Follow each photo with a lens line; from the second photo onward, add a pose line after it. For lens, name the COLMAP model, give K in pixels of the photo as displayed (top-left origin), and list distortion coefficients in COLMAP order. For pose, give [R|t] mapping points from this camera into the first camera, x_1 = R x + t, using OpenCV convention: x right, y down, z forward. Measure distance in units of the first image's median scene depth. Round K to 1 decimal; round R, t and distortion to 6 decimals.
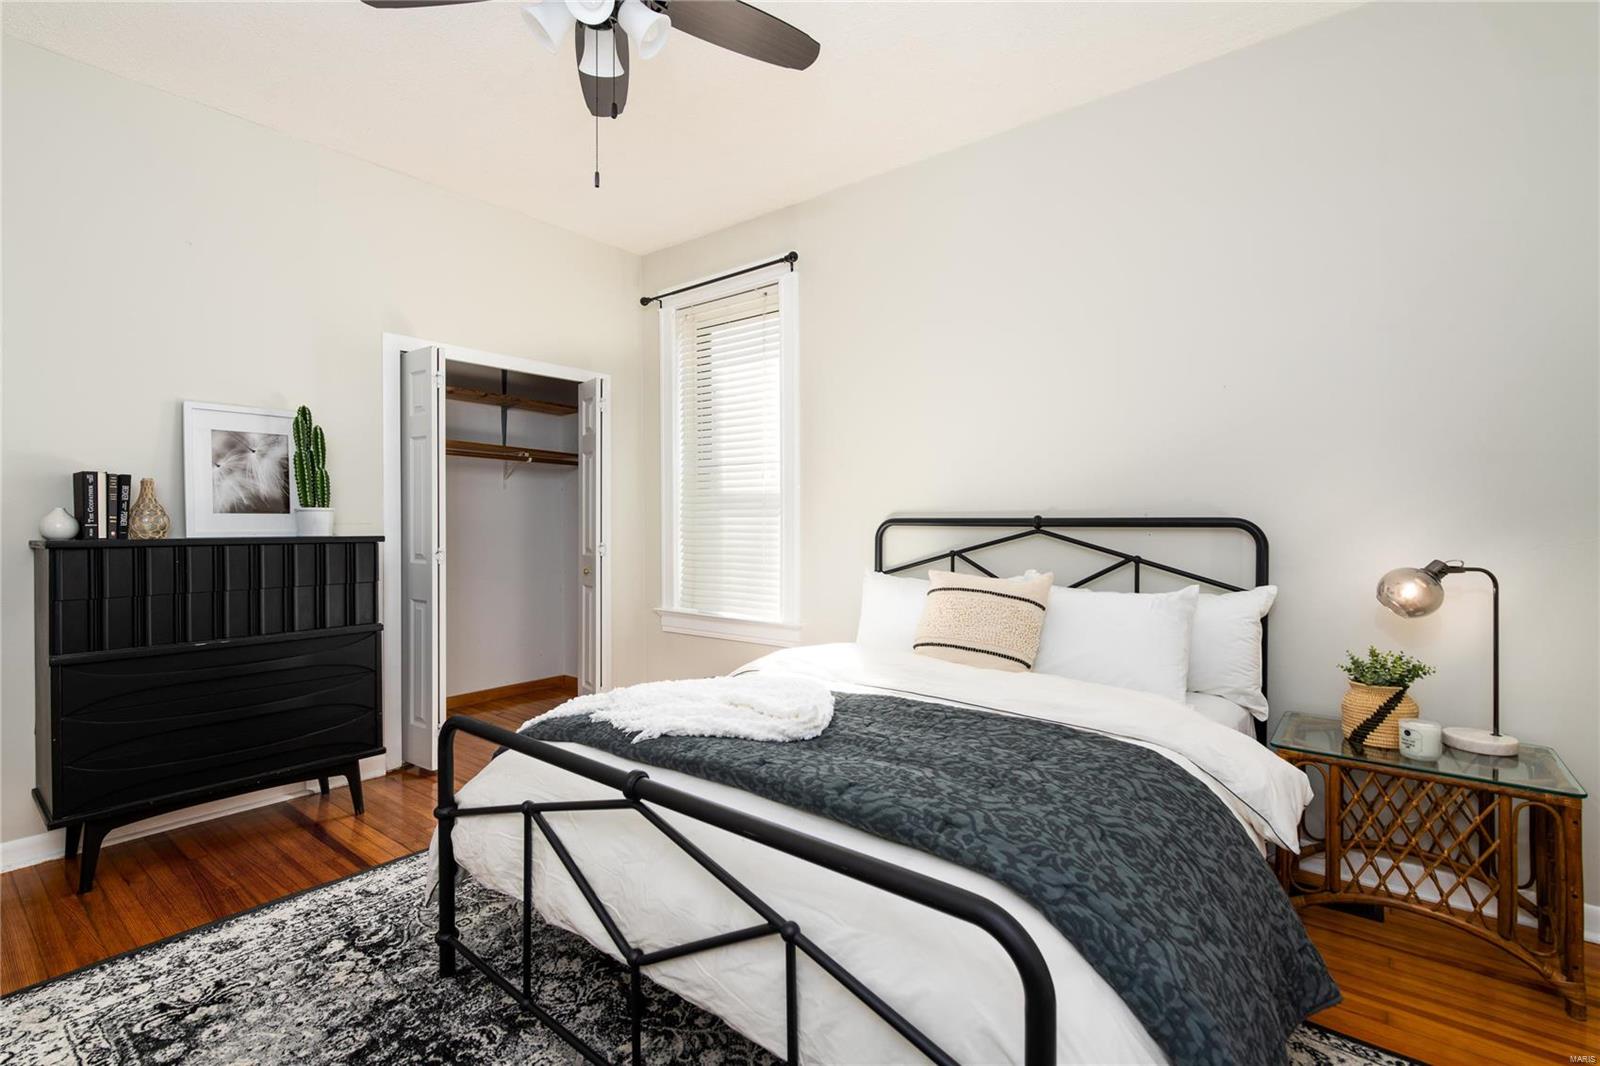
lens RADIAL K [[724.0, 0, 788.4], [0, 724.0, 527.5], [0, 0, 1]] dist [0.006159, -0.002807]
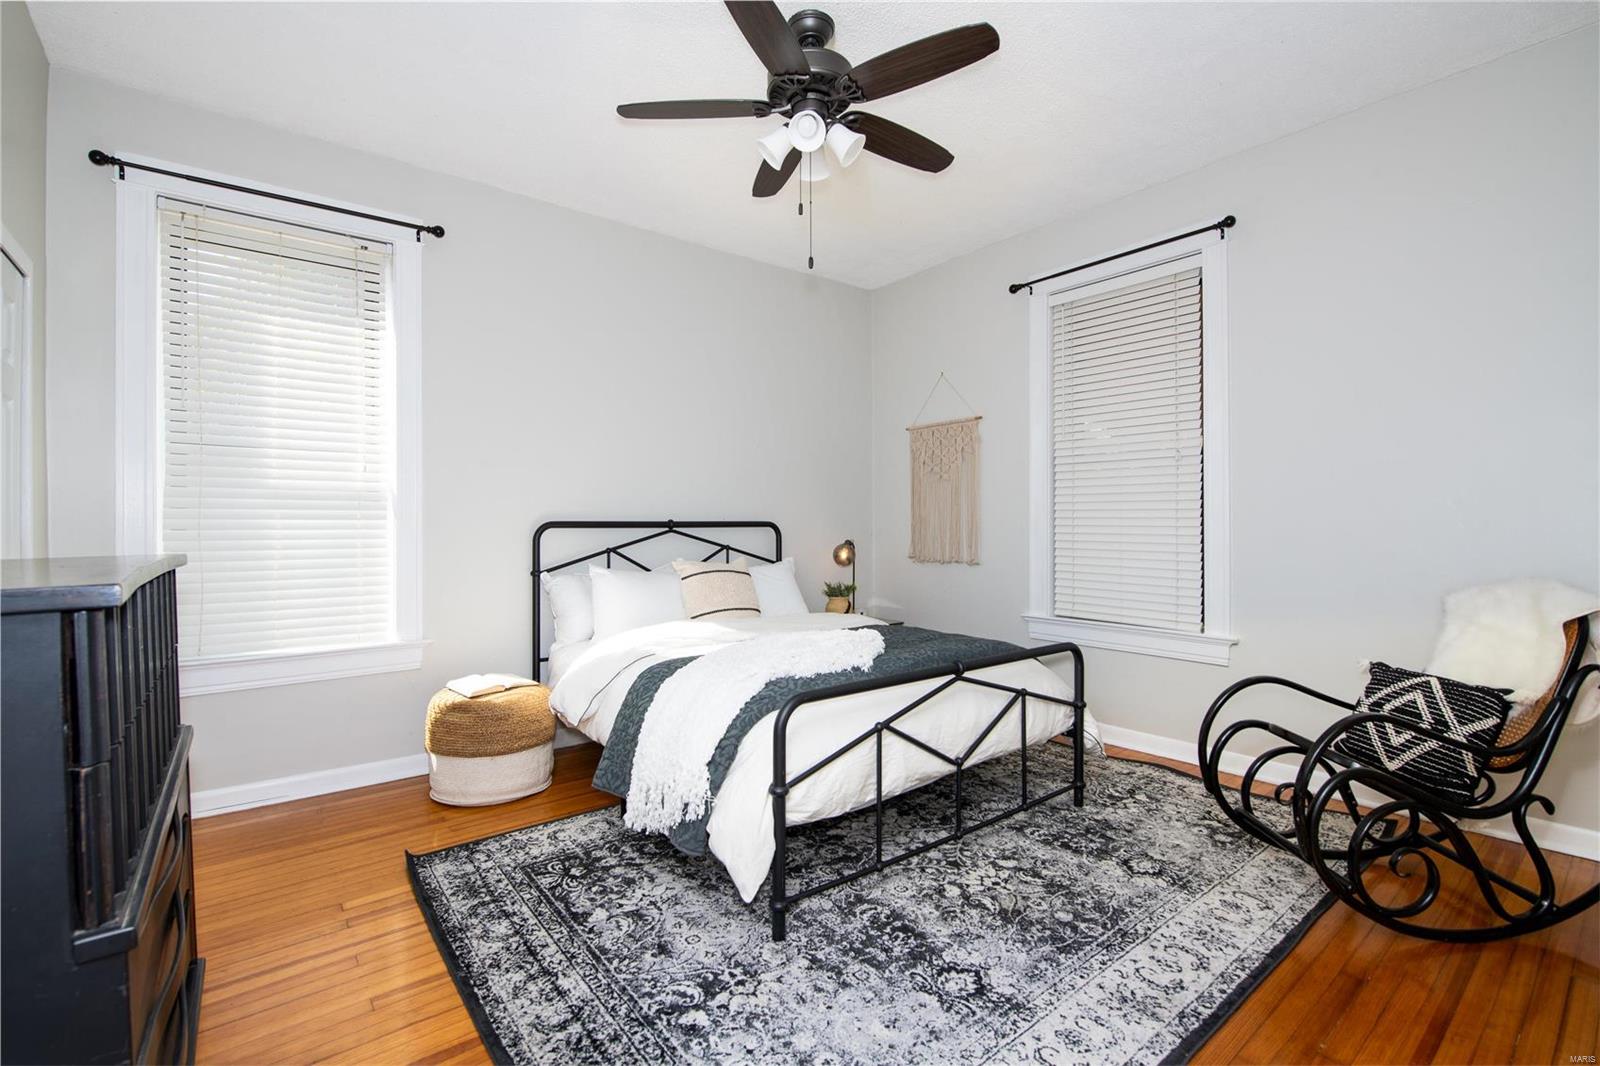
lens RADIAL K [[724.0, 0, 788.1], [0, 724.0, 531.3], [0, 0, 1]] dist [0.006159, -0.002807]
pose [[0.228730, -0.014654, 0.973380, -1.359009], [0.013915, 0.999834, 0.011782, -0.009164], [-0.973390, 0.010850, 0.228896, 0.653520]]
